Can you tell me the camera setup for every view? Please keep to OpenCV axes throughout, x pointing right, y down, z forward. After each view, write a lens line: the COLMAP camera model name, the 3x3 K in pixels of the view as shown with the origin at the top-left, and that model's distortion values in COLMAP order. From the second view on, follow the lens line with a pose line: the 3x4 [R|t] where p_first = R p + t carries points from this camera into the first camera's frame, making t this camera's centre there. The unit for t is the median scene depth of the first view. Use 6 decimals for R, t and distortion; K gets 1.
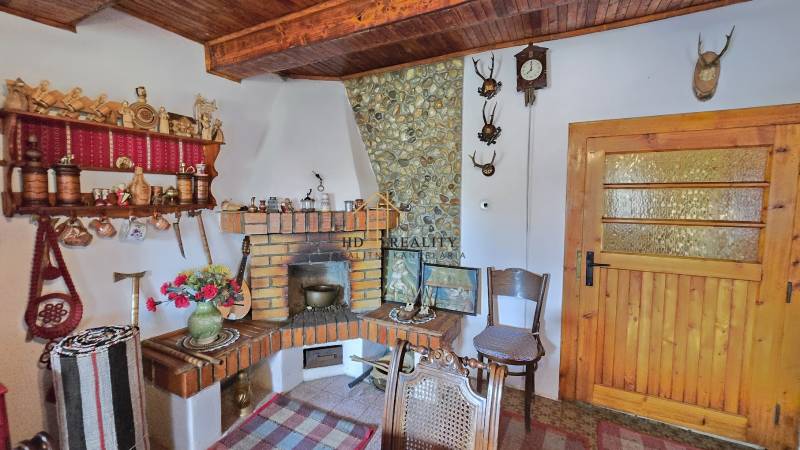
lens RADIAL K [[325.9, 0, 404.1], [0, 325.9, 224.0], [0, 0, 1]] dist [-0.004723, 0.000067]
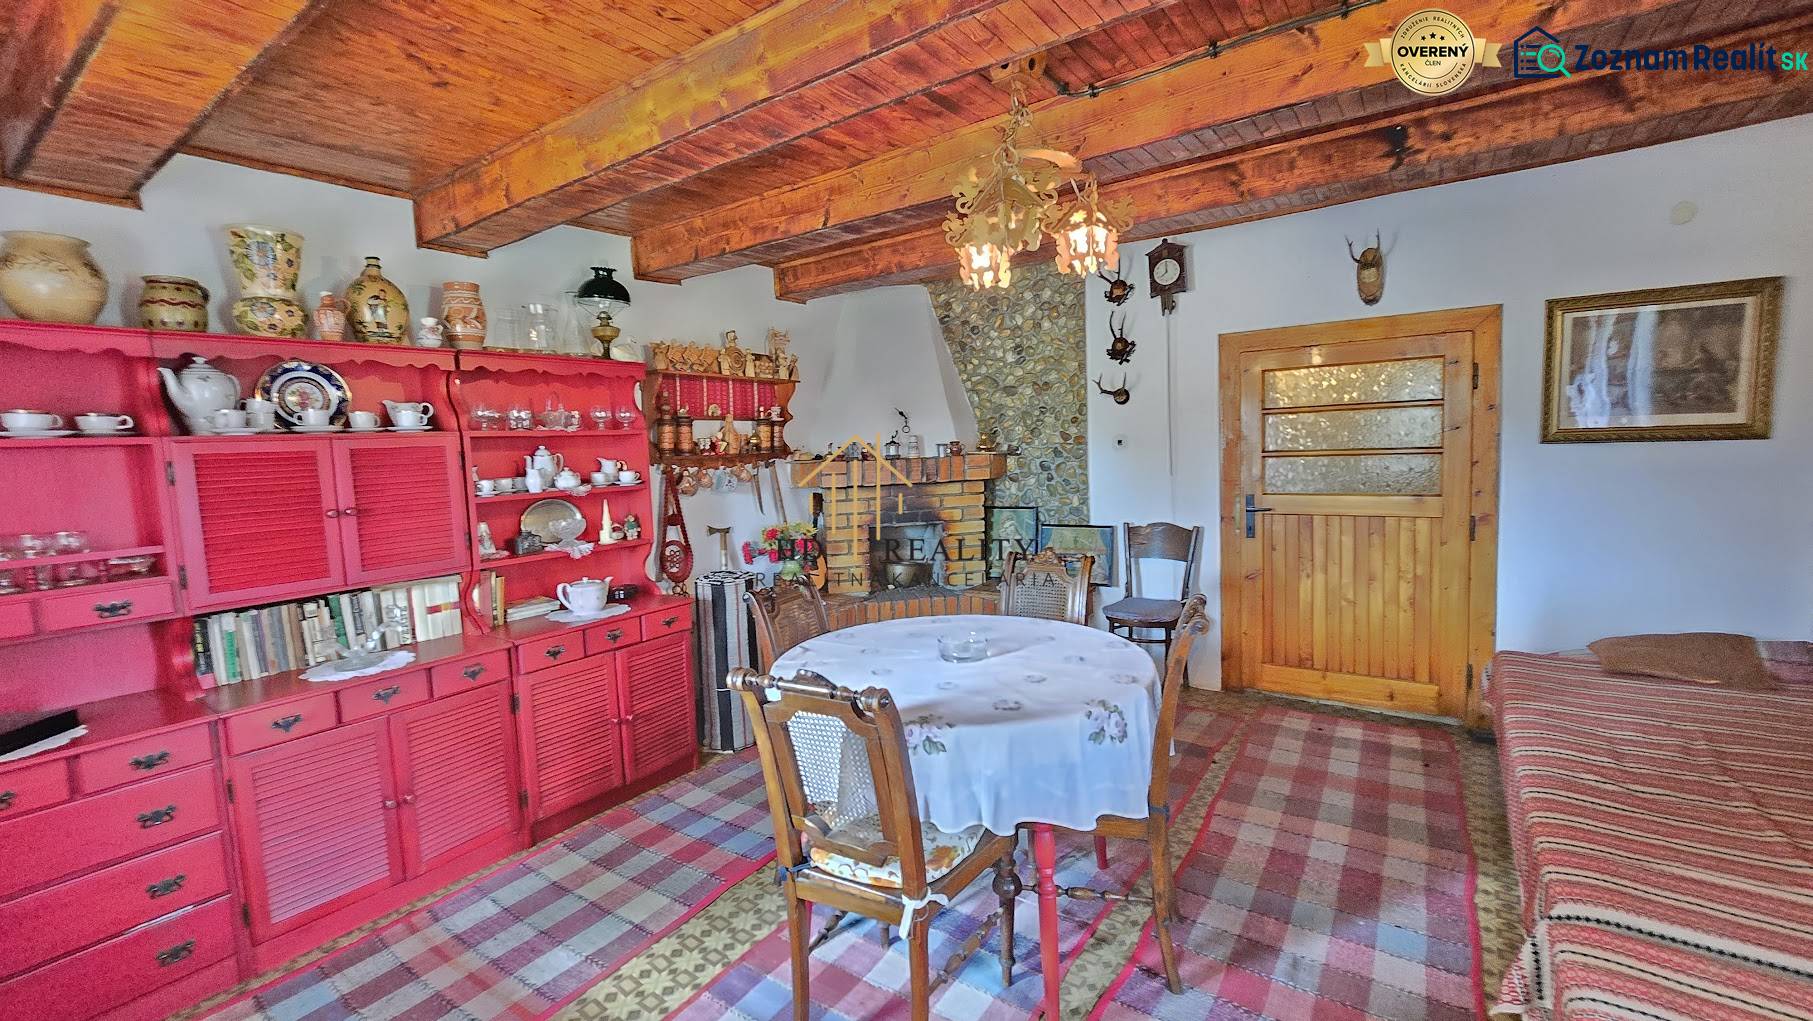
lens RADIAL K [[738.6, 0, 913.5], [0, 738.6, 507.6], [0, 0, 1]] dist [-0.004723, 0.000067]
pose [[0.990339, -0.027054, -0.136002, 0.001816], [0.027064, 0.999632, -0.001772, 0.095029], [0.136000, -0.001926, 0.990707, -0.874975]]
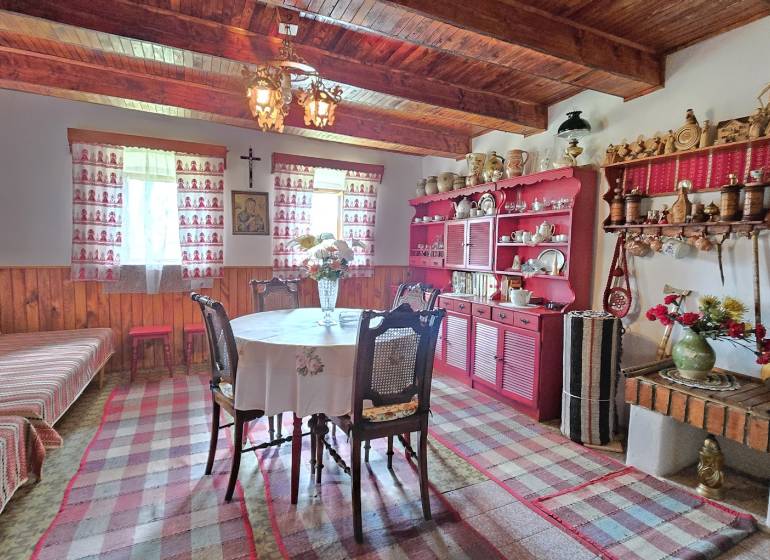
lens RADIAL K [[414.7, 0, 383.3], [0, 414.7, 281.1], [0, 0, 1]] dist [-0.001181, -0.000820]
pose [[-0.598865, 0.043451, -0.799670, 0.700685], [-0.099944, 0.986666, 0.128458, 0.040884], [0.794589, 0.156851, -0.586538, 0.871740]]
